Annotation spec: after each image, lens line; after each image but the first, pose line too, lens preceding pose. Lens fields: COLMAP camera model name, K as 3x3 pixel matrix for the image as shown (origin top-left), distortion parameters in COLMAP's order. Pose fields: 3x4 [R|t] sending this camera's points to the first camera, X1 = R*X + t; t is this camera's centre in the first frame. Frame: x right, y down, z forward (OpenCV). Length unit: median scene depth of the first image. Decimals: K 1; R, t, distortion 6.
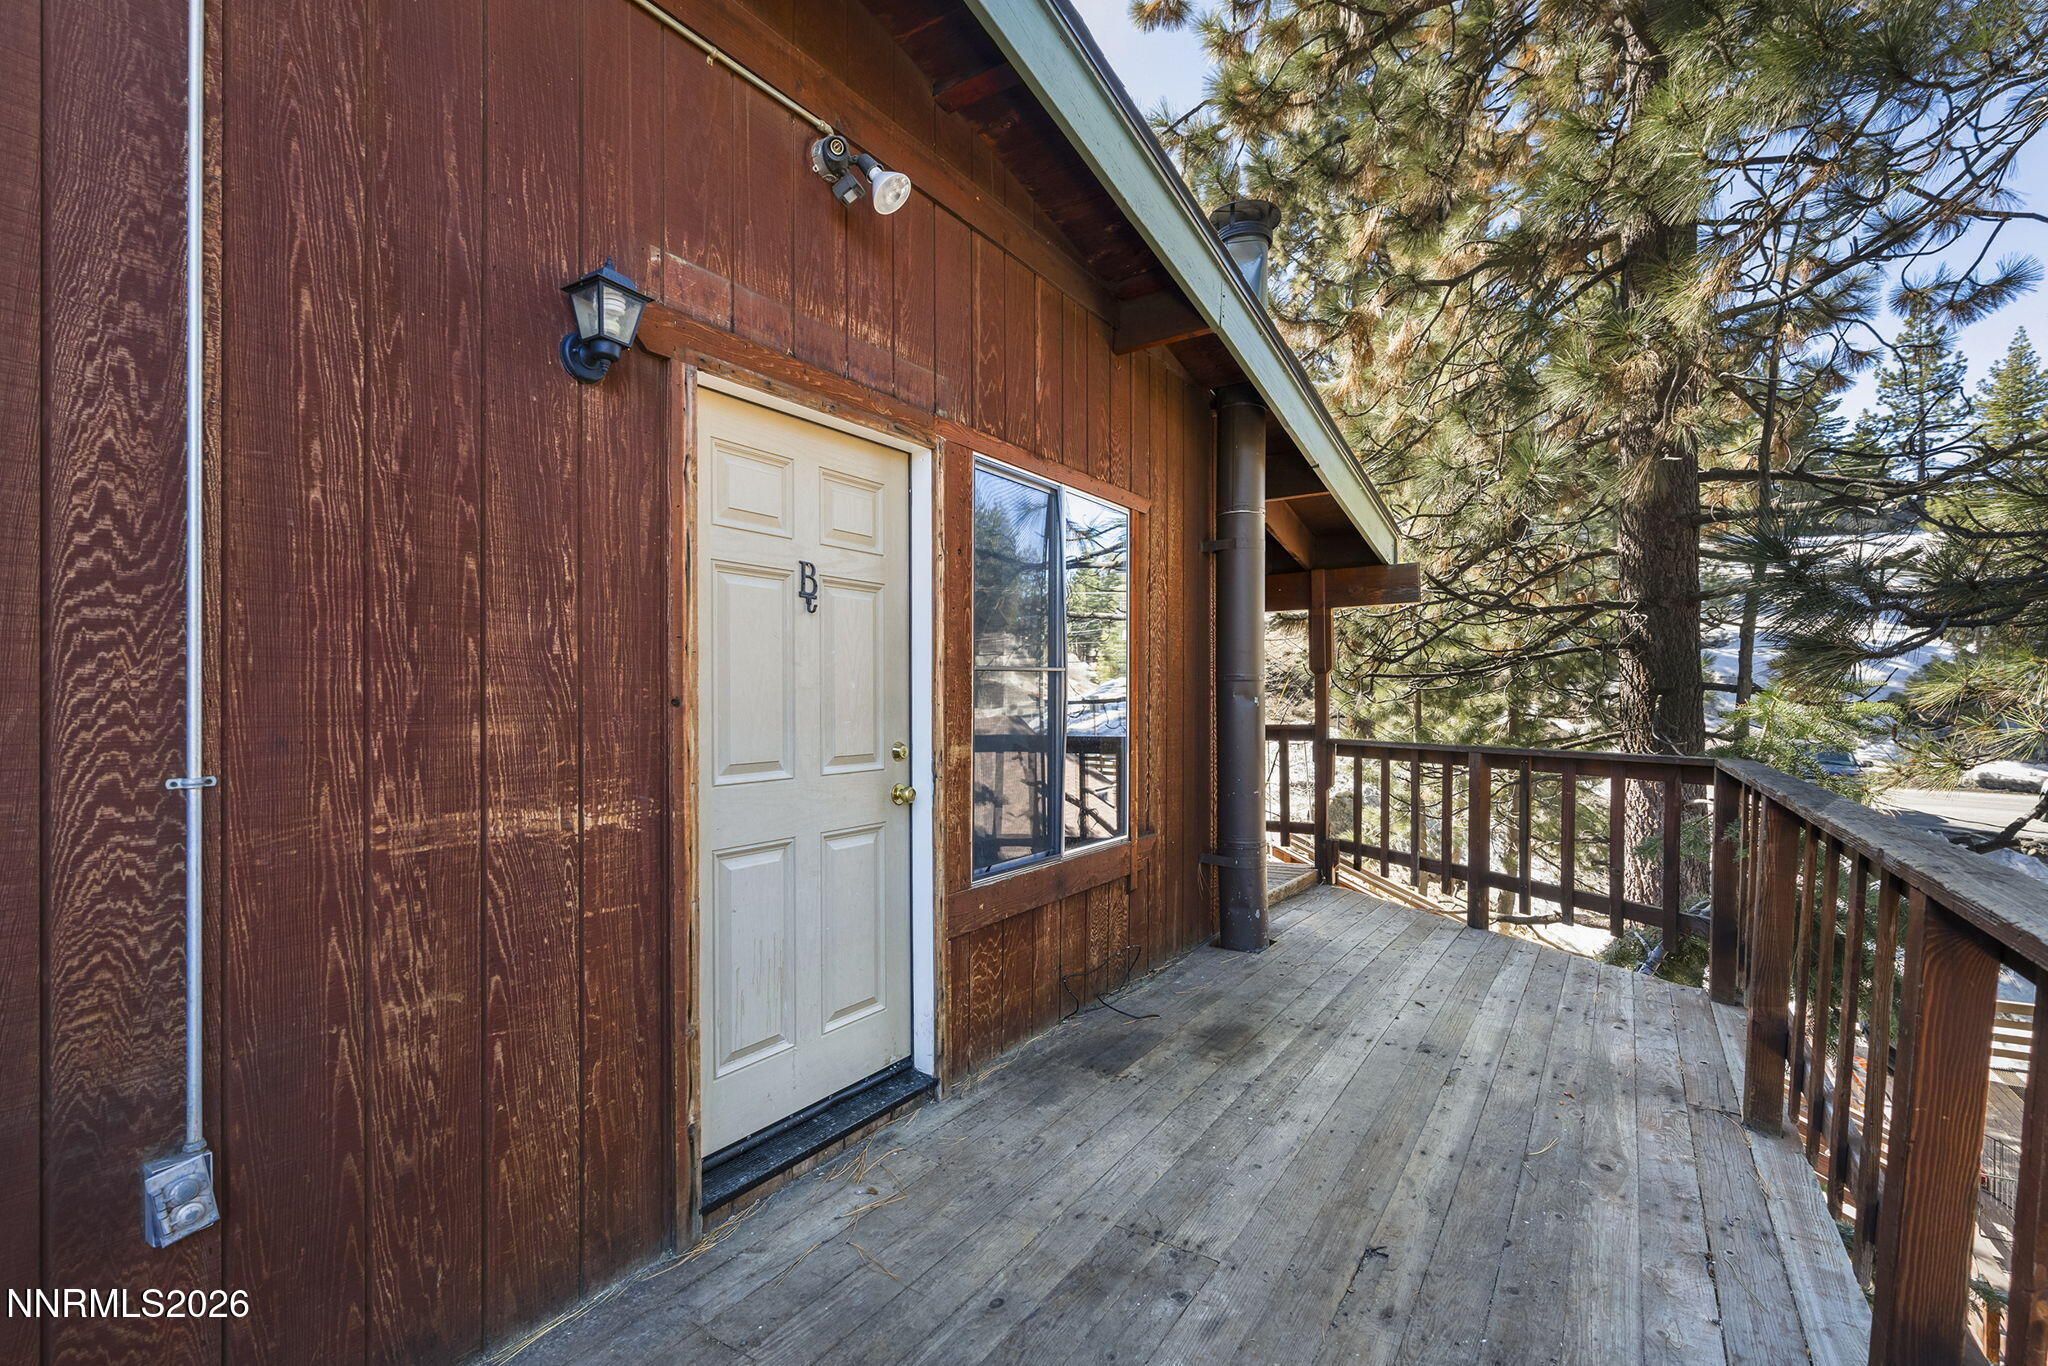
lens RADIAL K [[932.7, 0, 1031.3], [0, 932.7, 692.9], [0, 0, 1]] dist [-0.001477, 0.000132]
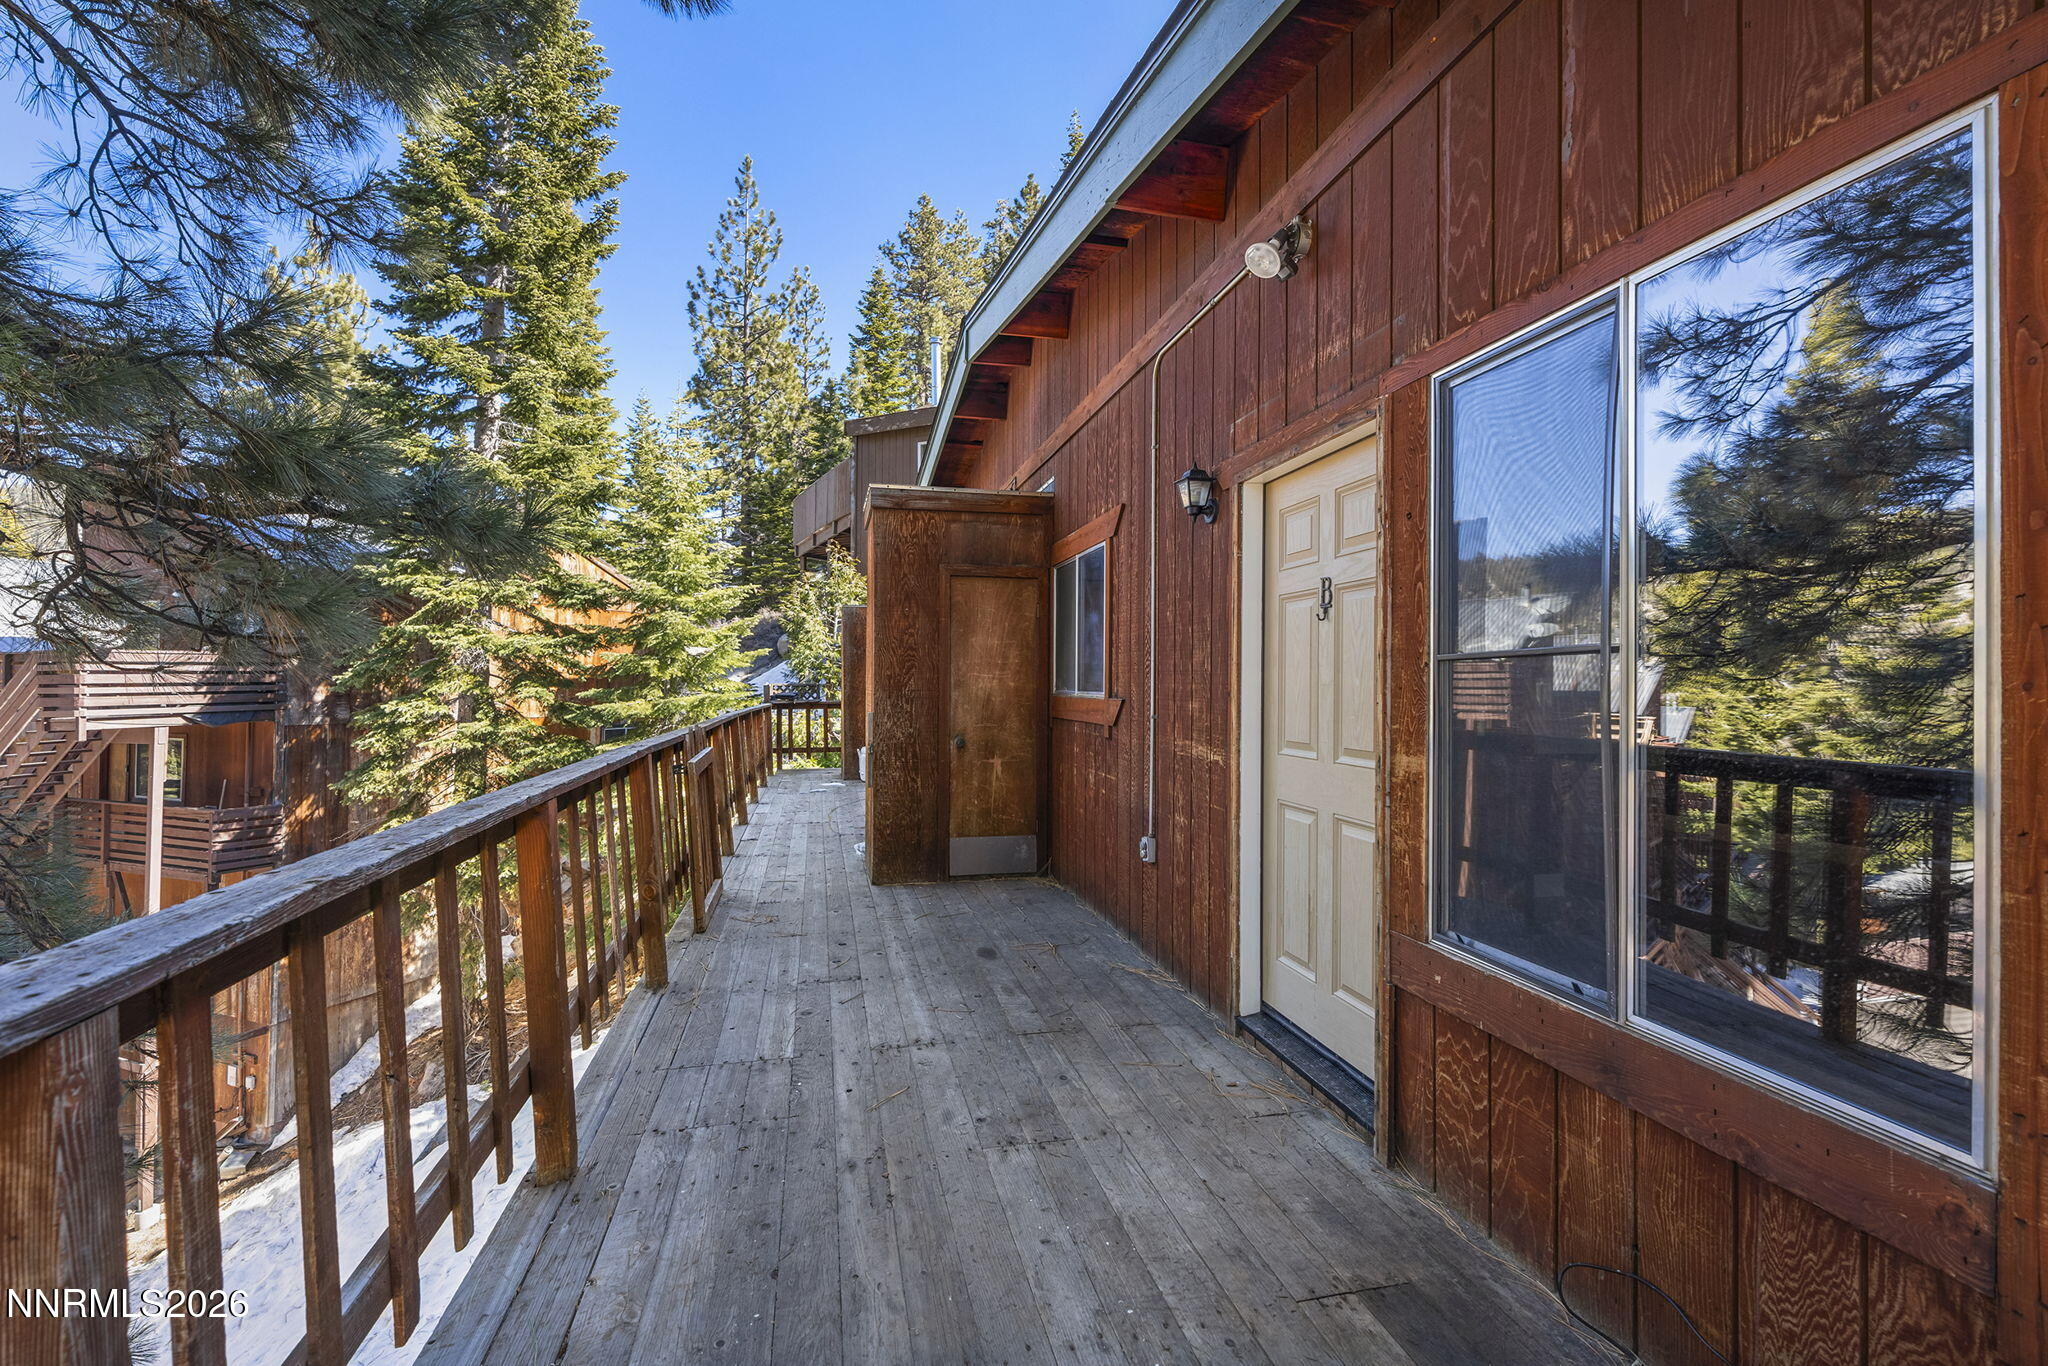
lens RADIAL K [[921.5, 0, 1032.6], [0, 921.5, 682.4], [0, 0, 1]] dist [-0.002251, 0.000212]
pose [[-0.697300, -0.006850, -0.716746, 0.813835], [-0.007590, 0.999969, -0.002173, -0.003301], [0.716739, 0.003925, -0.697331, 1.492850]]
